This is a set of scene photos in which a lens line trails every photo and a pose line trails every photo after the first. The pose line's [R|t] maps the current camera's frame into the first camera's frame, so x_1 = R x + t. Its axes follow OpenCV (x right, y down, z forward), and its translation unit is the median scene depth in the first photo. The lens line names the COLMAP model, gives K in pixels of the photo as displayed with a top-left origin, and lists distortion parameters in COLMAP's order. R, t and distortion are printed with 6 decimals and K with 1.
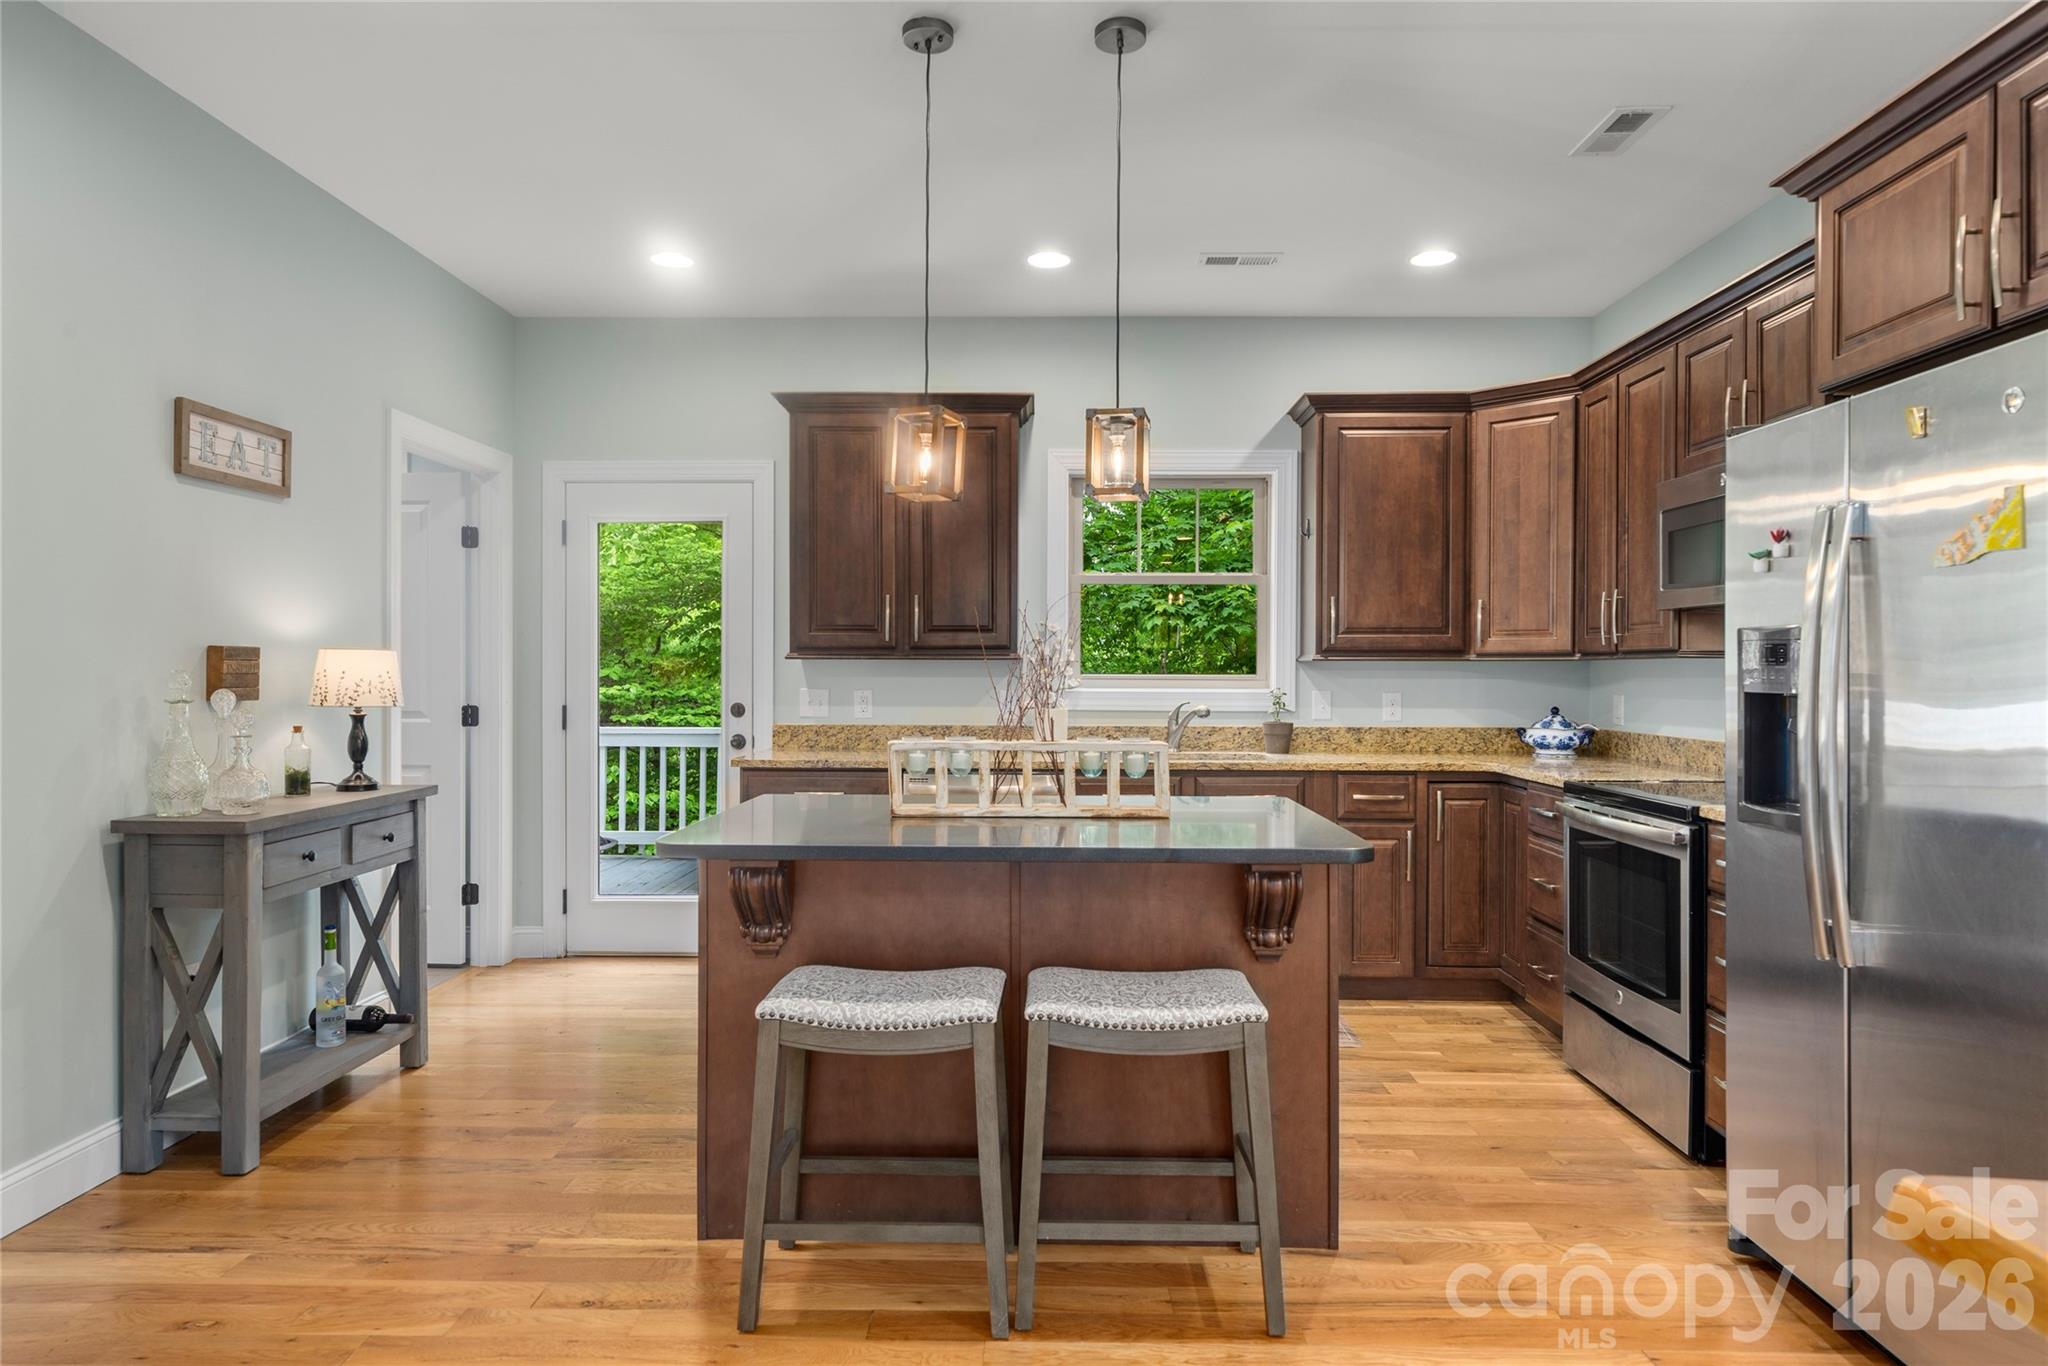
lens RADIAL K [[1206.4, 0, 1027.0], [0, 1206.4, 678.0], [0, 0, 1]] dist [0.001364, 0.001899]
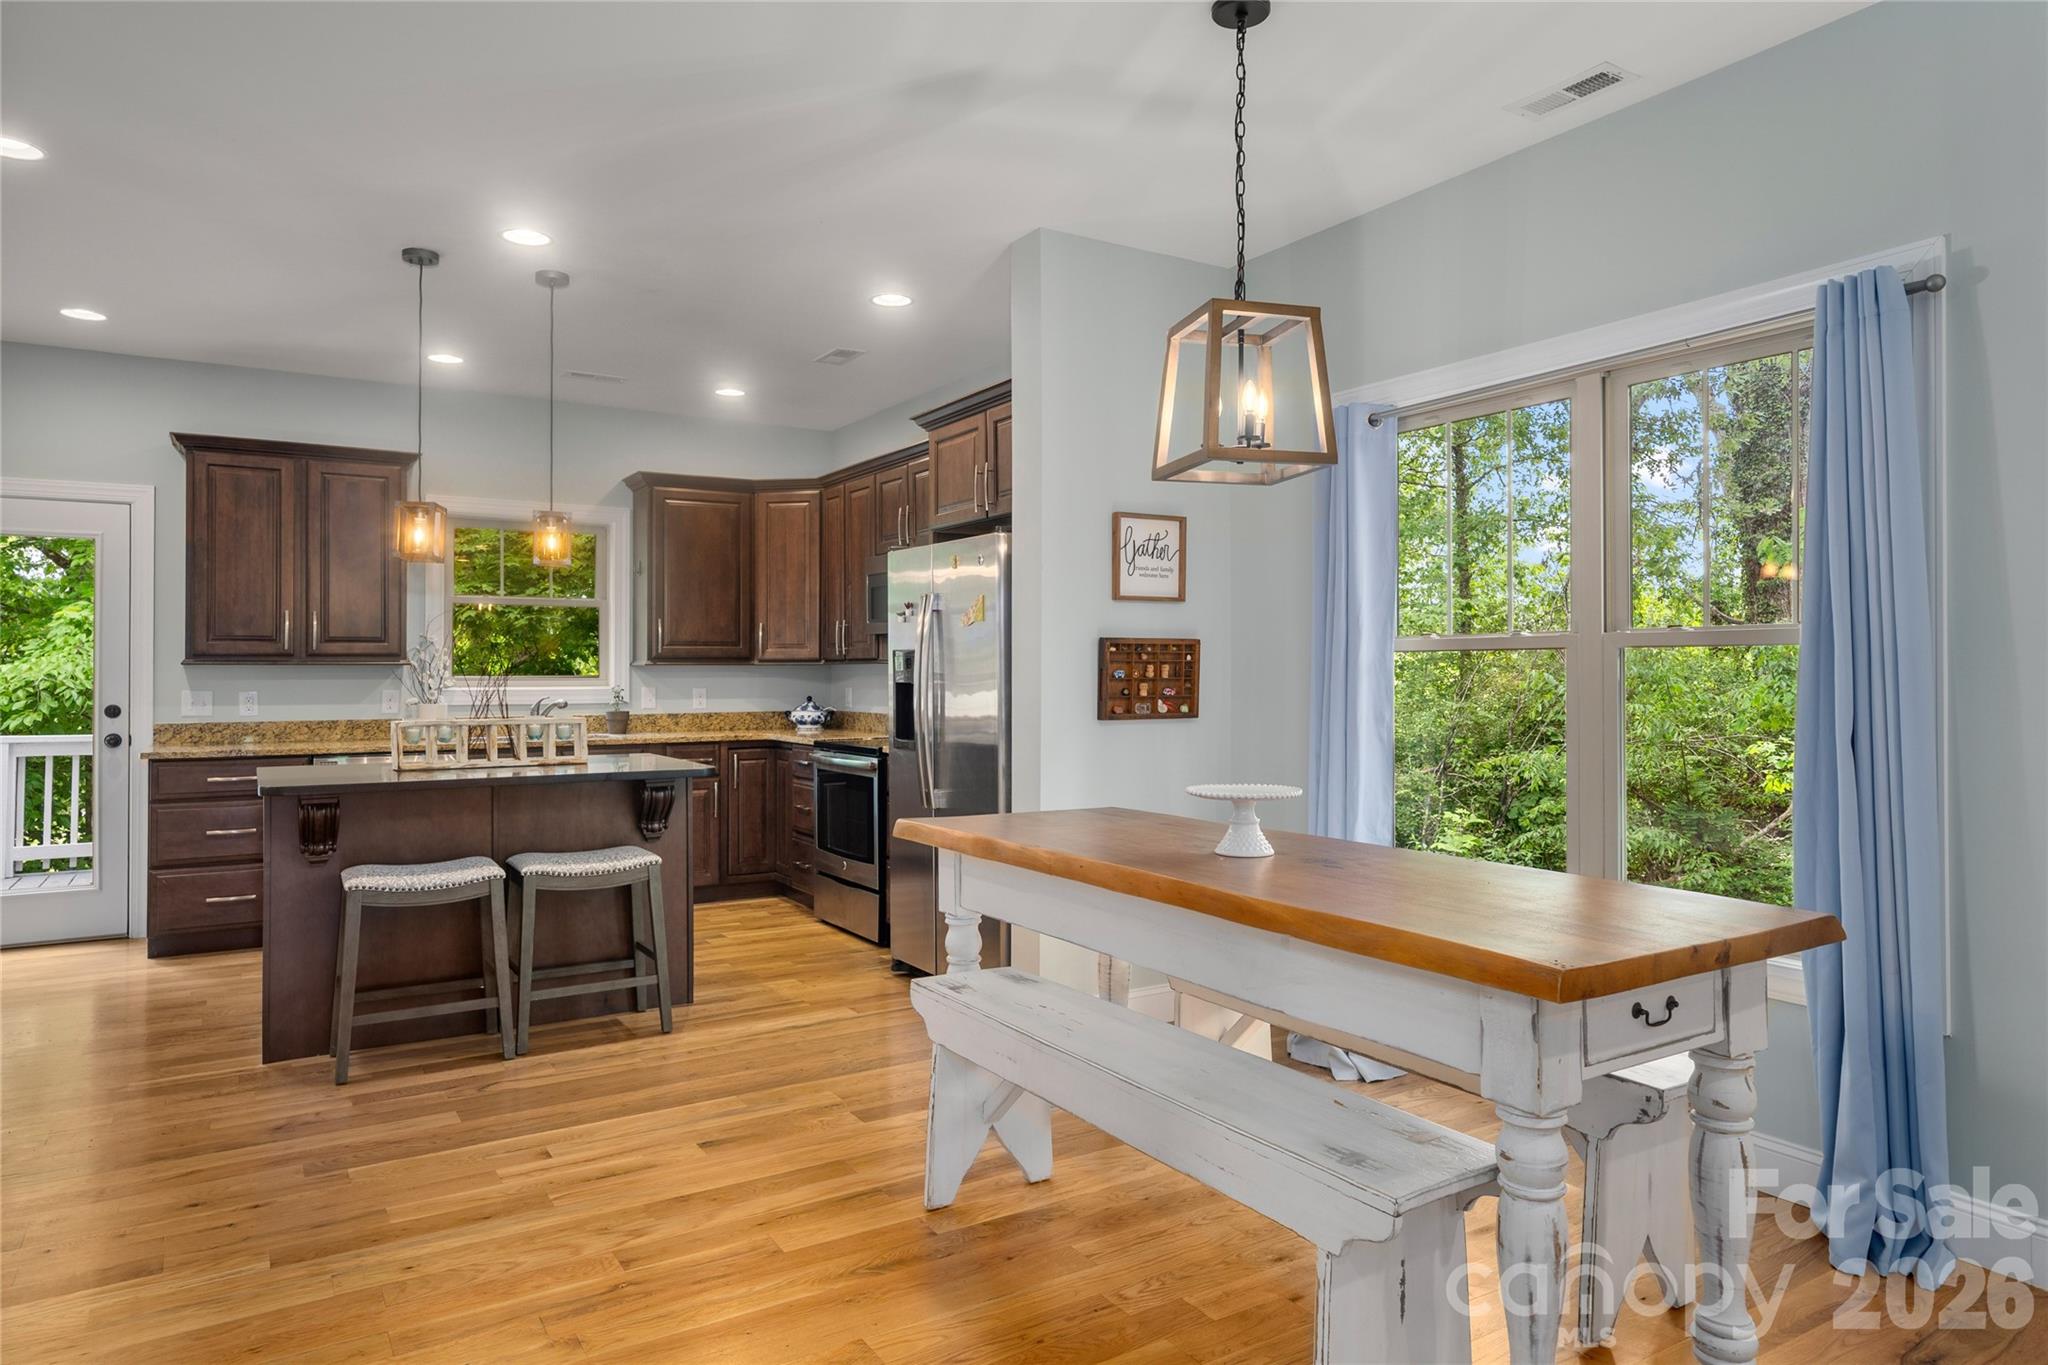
lens RADIAL K [[1248.9, 0, 1021.7], [0, 1248.9, 658.1], [0, 0, 1]] dist [0.000293, 0.000576]
pose [[0.838233, 0.000463, 0.545313, -0.188163], [0.008422, 0.999869, -0.013795, 0.000894], [-0.545248, 0.016156, 0.838119, -0.447302]]
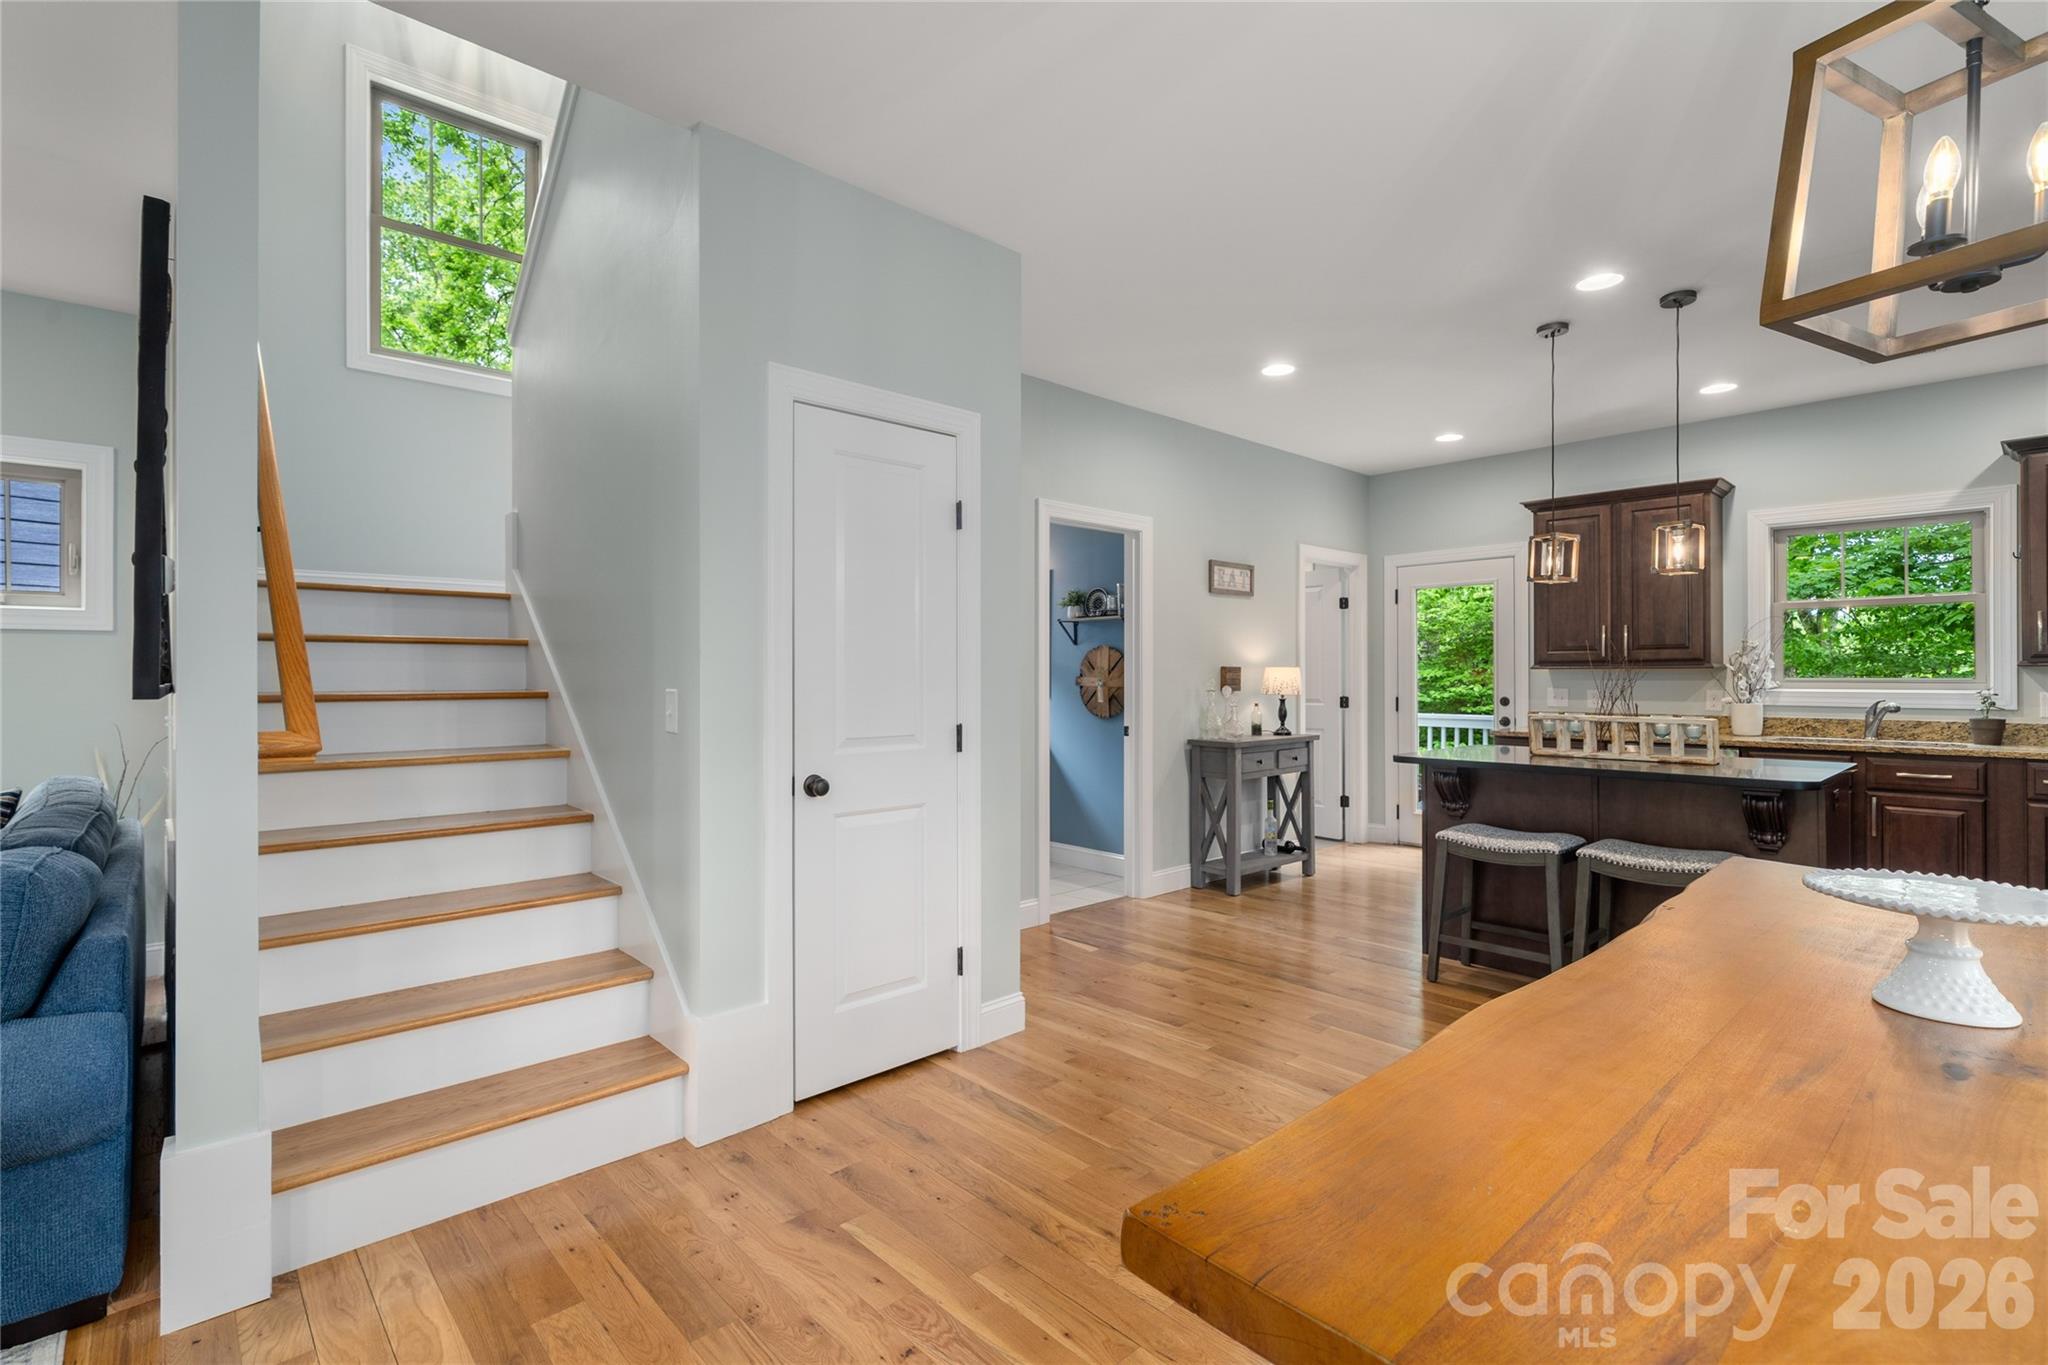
lens RADIAL K [[935.3, 0, 1022.3], [0, 935.3, 671.9], [0, 0, 1]] dist [0.001875, -0.000159]
pose [[0.691499, -0.007443, -0.722339, 0.235939], [-0.000688, 0.999940, -0.010962, 0.001963], [0.722377, 0.008077, 0.691453, -0.343896]]
